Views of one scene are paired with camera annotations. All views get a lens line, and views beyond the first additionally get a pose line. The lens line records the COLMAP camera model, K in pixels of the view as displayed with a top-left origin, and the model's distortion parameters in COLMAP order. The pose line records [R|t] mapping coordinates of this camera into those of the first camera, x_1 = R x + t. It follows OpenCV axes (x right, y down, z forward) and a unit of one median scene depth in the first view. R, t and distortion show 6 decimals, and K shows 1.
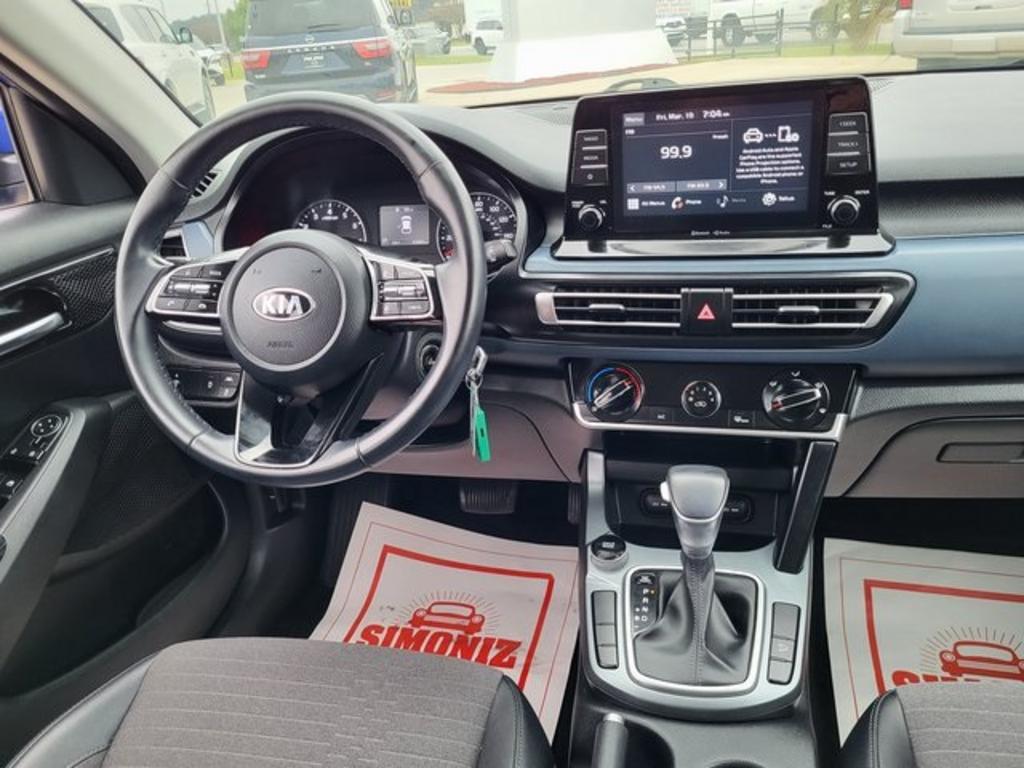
lens RADIAL K [[789.4, 0, 512.0], [0, 789.4, 384.0], [0, 0, 1]] dist [0.029264, -0.010361]
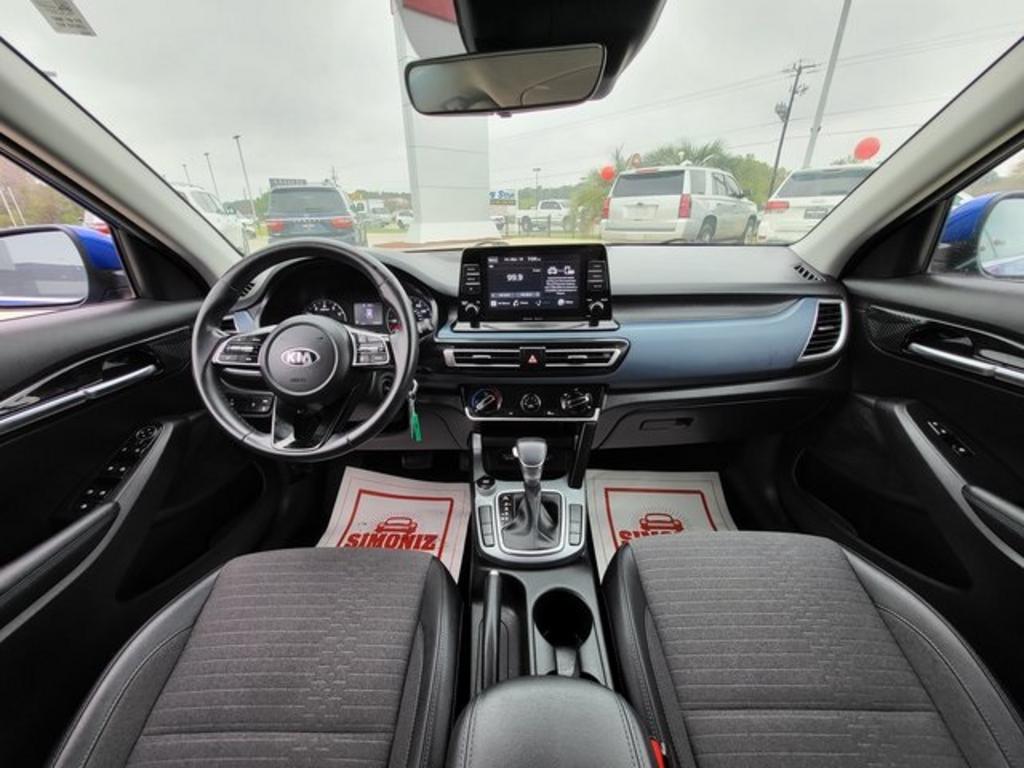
lens RADIAL K [[401.4, 0, 503.0], [0, 401.4, 391.7], [0, 0, 1]] dist [-0.001113, -0.000096]
pose [[0.979861, -0.027871, 0.197728, -0.023870], [0.030831, 0.999454, -0.011907, -0.000363], [-0.197288, 0.017763, 0.980185, 0.039758]]
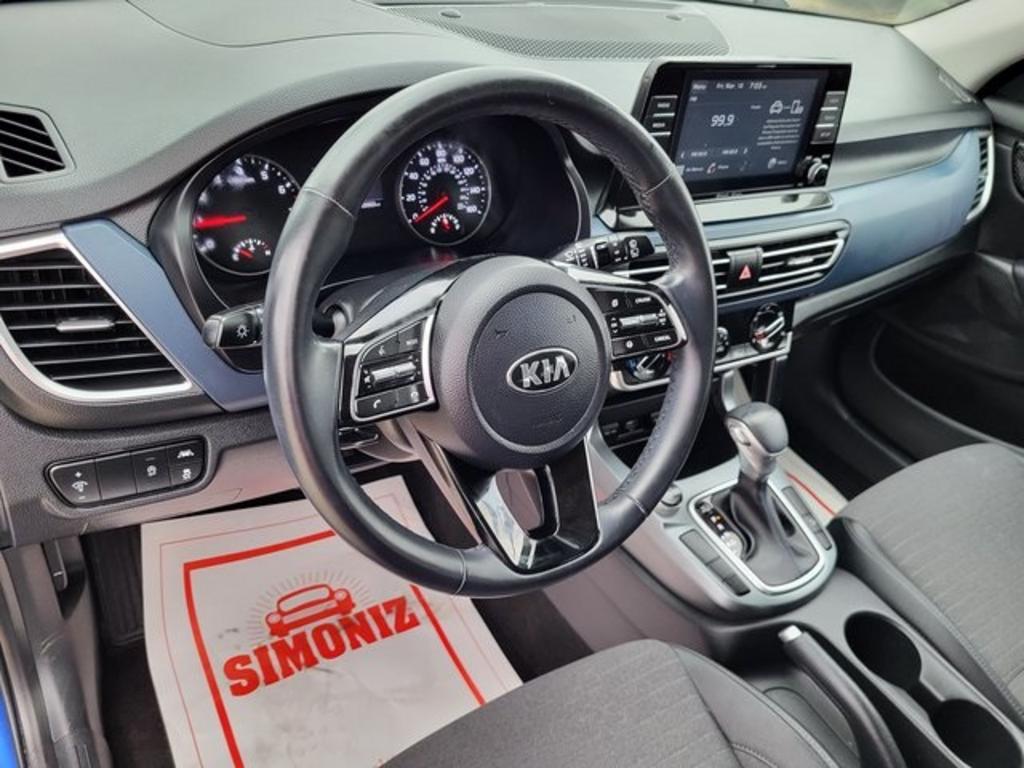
lens RADIAL K [[789.4, 0, 512.0], [0, 789.4, 384.0], [0, 0, 1]] dist [0.029264, -0.010361]
pose [[0.673170, -0.270337, 0.688302, -0.756400], [0.091731, 0.954121, 0.285025, -0.277452], [-0.733776, -0.128732, 0.667083, 0.458228]]
